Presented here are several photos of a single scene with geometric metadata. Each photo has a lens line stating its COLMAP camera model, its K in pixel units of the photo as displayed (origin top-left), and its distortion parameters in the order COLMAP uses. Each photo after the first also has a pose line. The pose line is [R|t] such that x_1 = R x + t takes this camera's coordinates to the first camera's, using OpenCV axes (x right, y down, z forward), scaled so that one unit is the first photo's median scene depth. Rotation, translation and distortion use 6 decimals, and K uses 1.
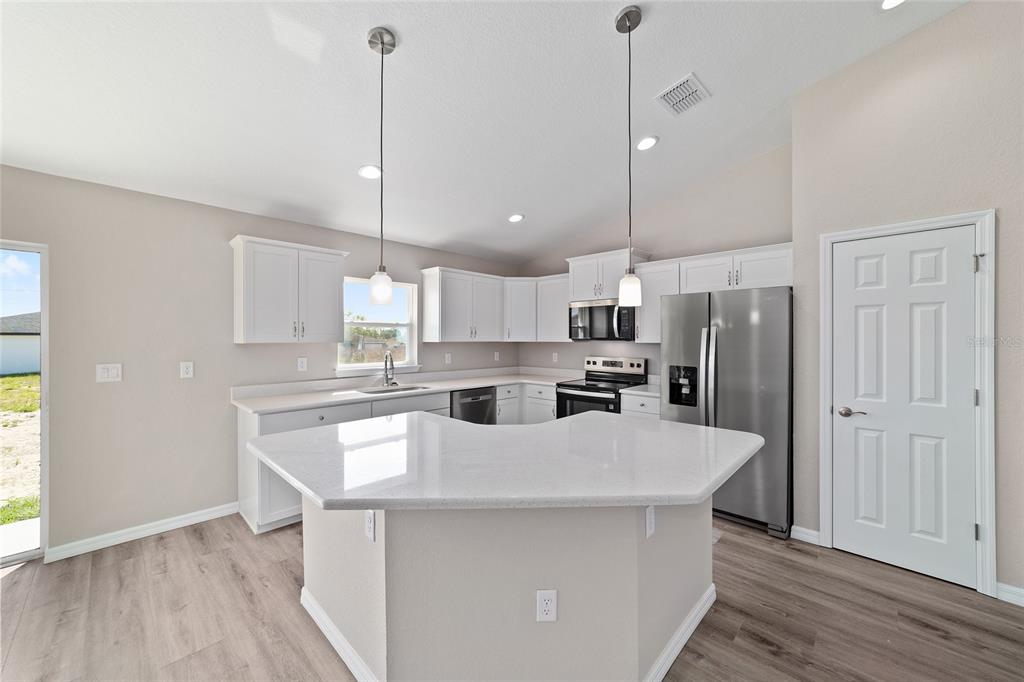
lens RADIAL K [[391.2, 0, 512.0], [0, 391.2, 341.0], [0, 0, 1]] dist [0.000775, 0.000177]
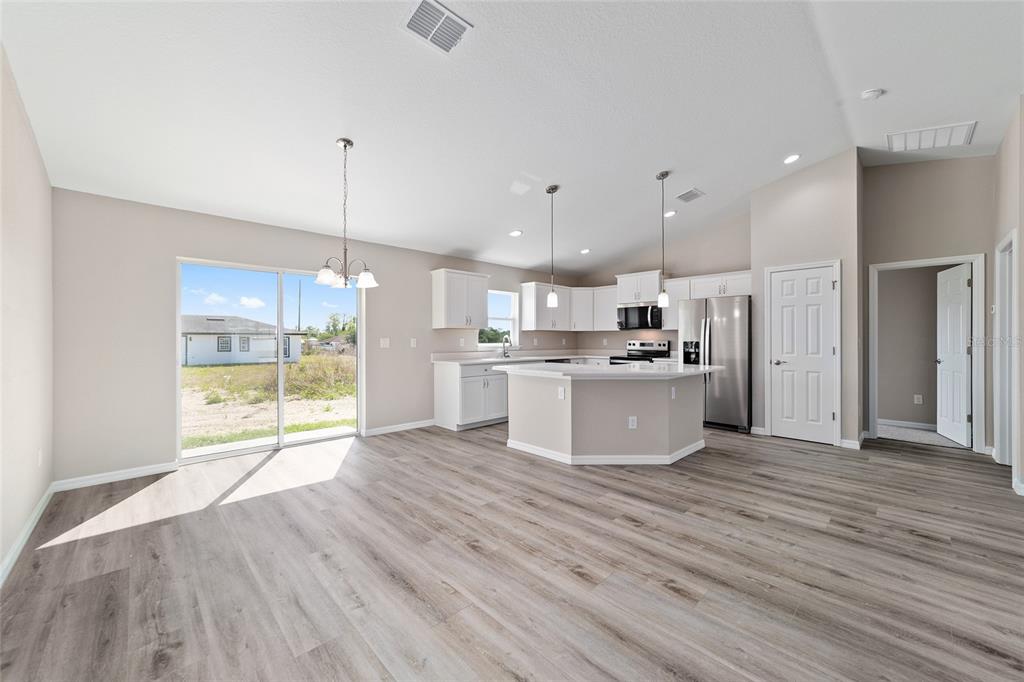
lens RADIAL K [[391.9, 0, 512.0], [0, 391.9, 341.0], [0, 0, 1]] dist [-0.012147, -0.000041]
pose [[0.999168, -0.000468, -0.040784, -0.215060], [0.000318, 0.999993, -0.003681, 0.052386], [0.040785, 0.003665, 0.999161, -0.573070]]
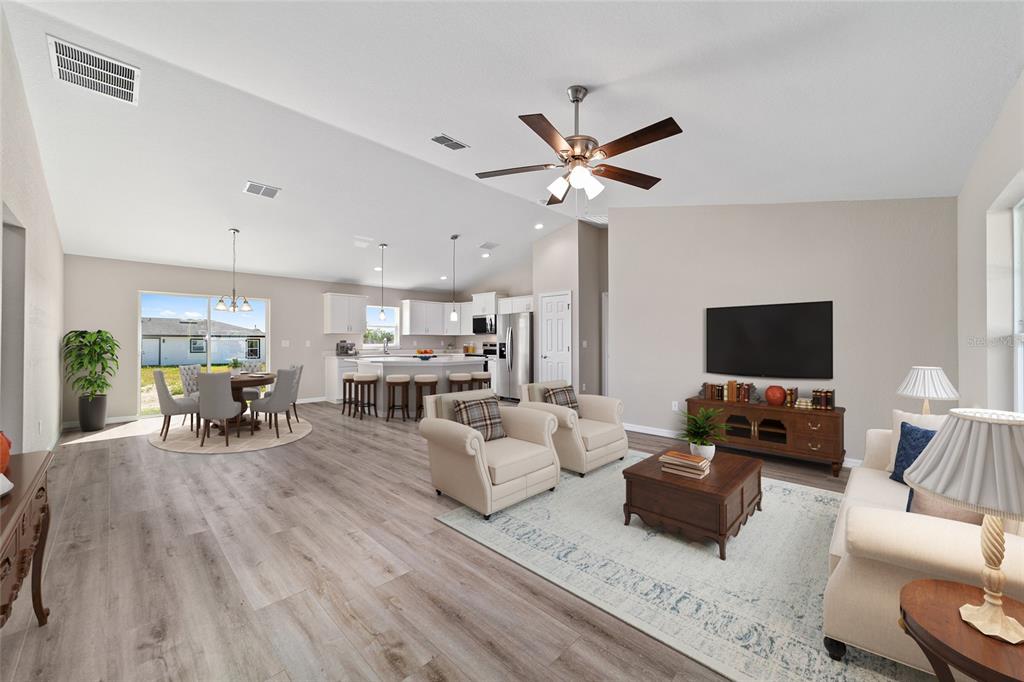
lens RADIAL K [[393.5, 0, 517.5], [0, 393.5, 342.5], [0, 0, 1]] dist [-0.032088, 0.000003]
pose [[0.999981, 0.000240, 0.006209, 0.396851], [-0.000209, 0.999987, -0.005032, 0.057362], [-0.006210, 0.005031, 0.999968, -1.164168]]
